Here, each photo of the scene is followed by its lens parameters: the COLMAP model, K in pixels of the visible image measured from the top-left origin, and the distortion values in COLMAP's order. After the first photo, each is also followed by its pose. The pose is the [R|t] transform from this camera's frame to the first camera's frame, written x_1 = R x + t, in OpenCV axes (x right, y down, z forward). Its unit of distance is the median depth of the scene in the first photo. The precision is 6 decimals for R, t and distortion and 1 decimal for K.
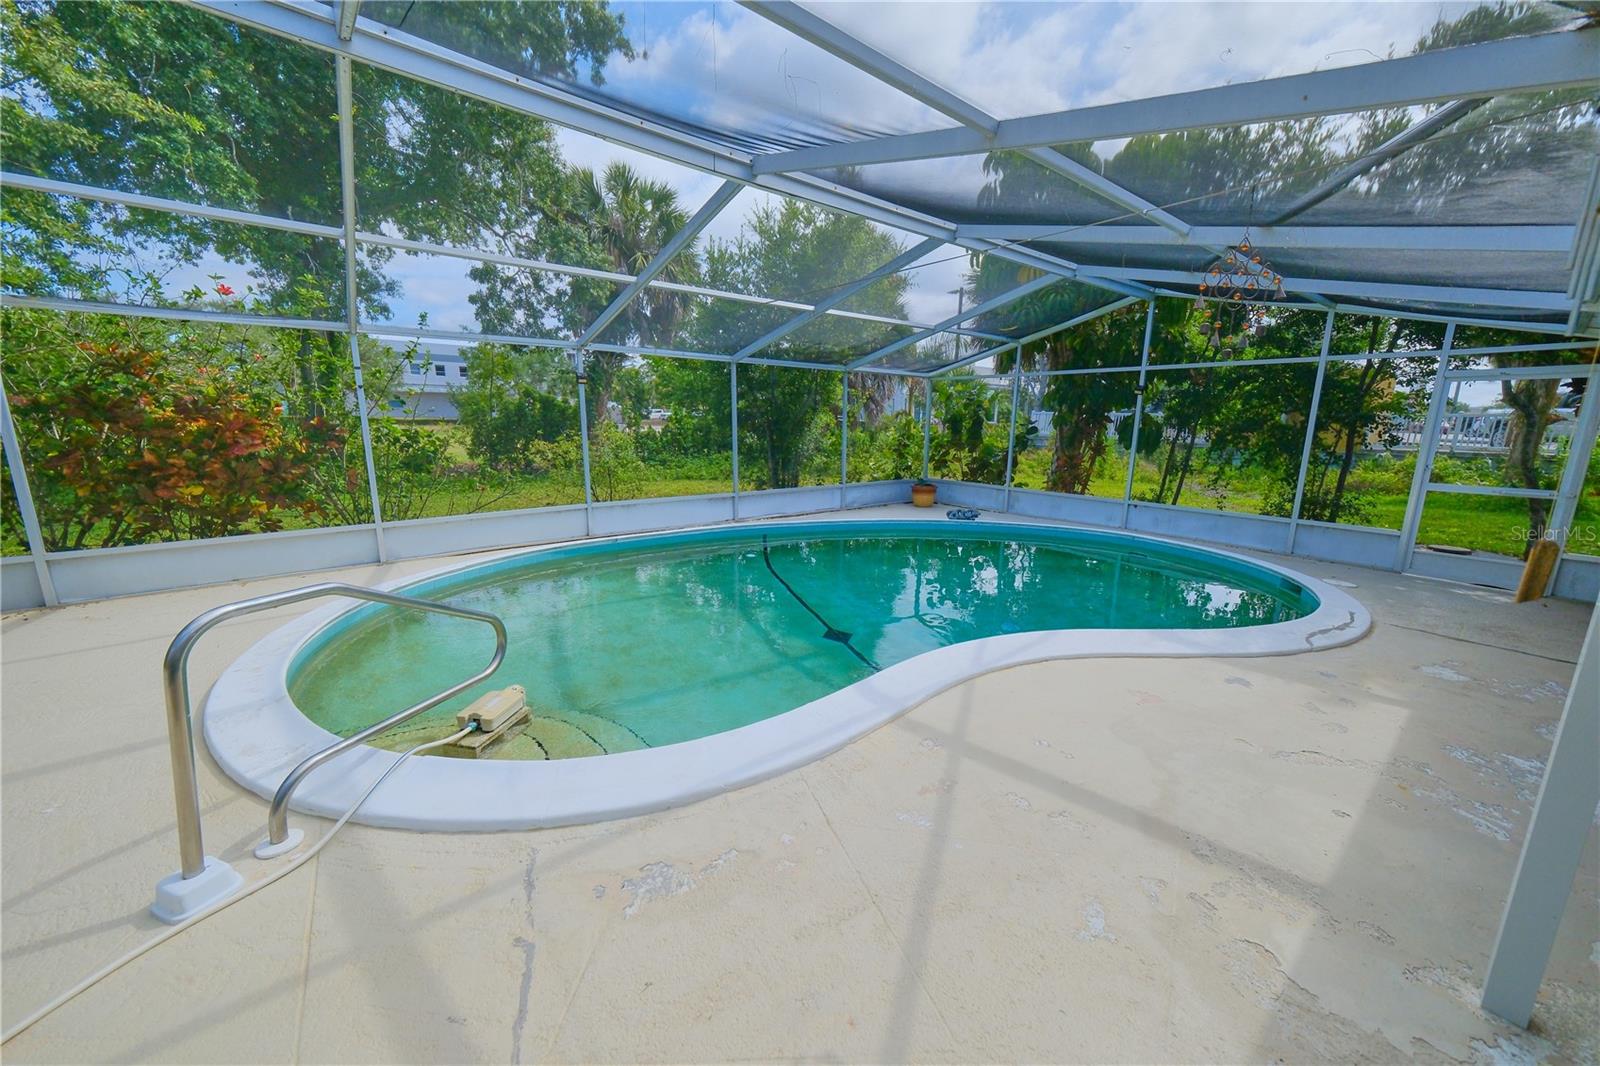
lens RADIAL K [[567.6, 0, 801.7], [0, 567.6, 526.3], [0, 0, 1]] dist [0.000447, 0.000196]
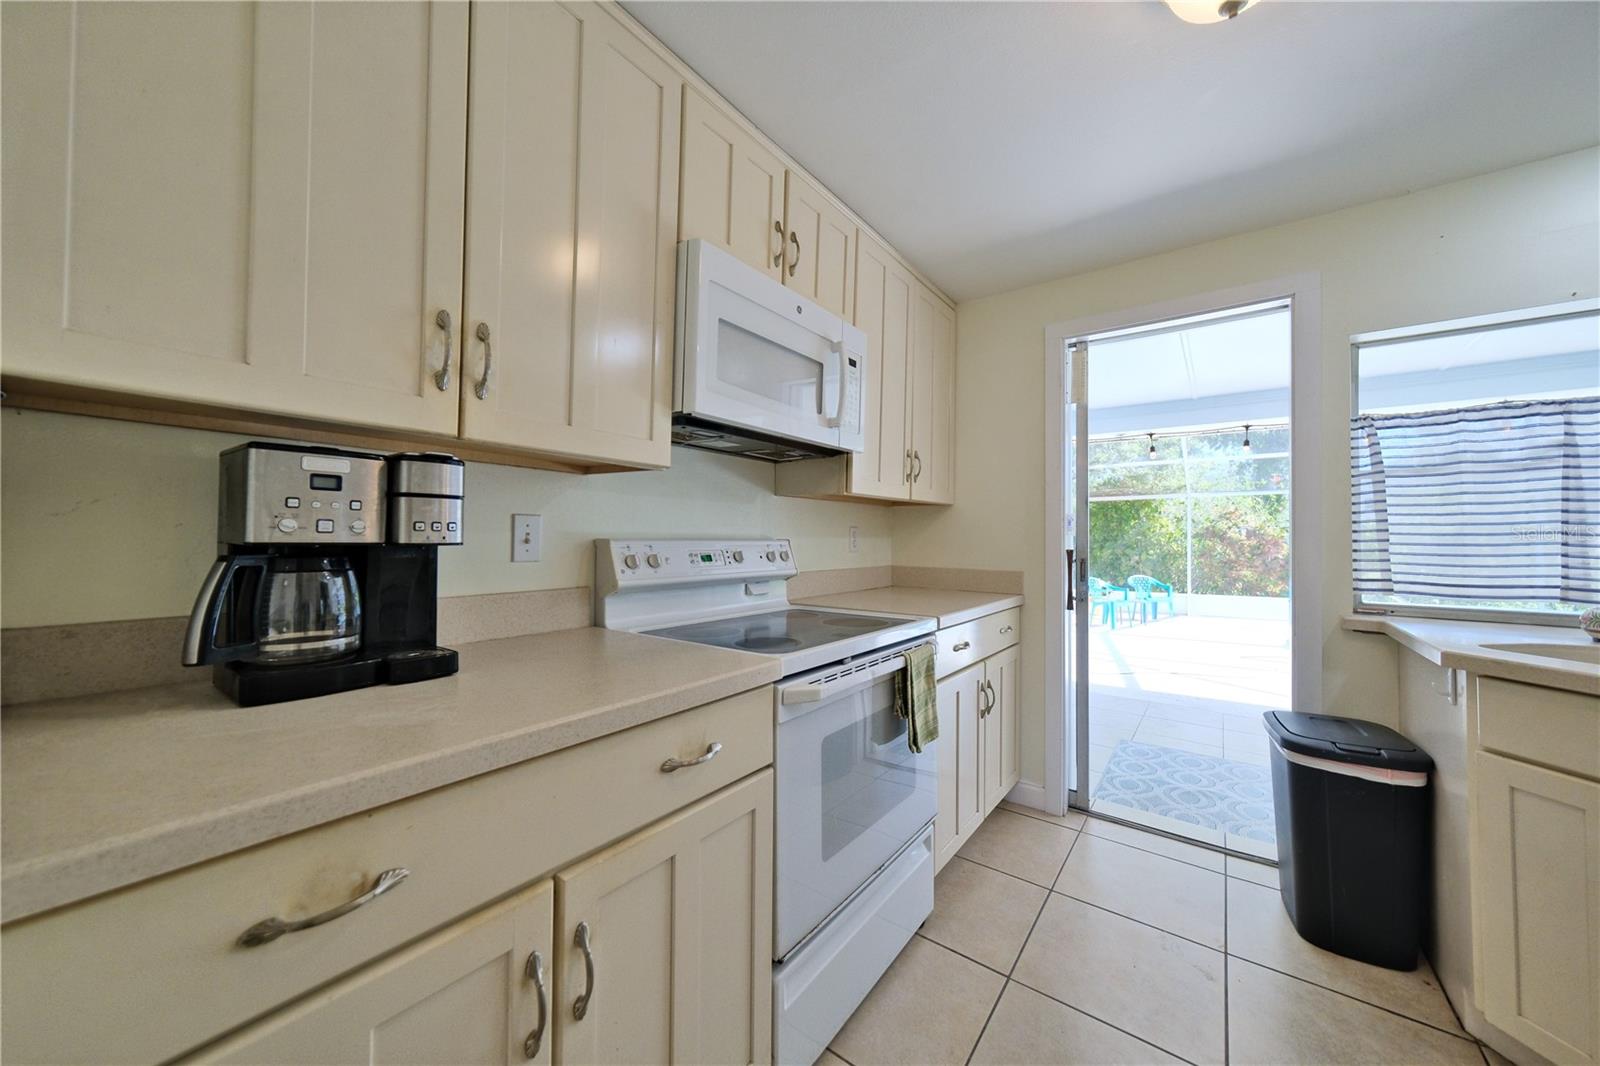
lens RADIAL K [[566.7, 0, 804.5], [0, 566.7, 529.0], [0, 0, 1]] dist [-0.007479, 0.005010]
pose [[0.268418, -0.031476, -0.962788, 0.262469], [-0.191547, 0.977764, -0.085367, 0.140127], [0.944067, 0.207333, 0.256420, -0.579481]]
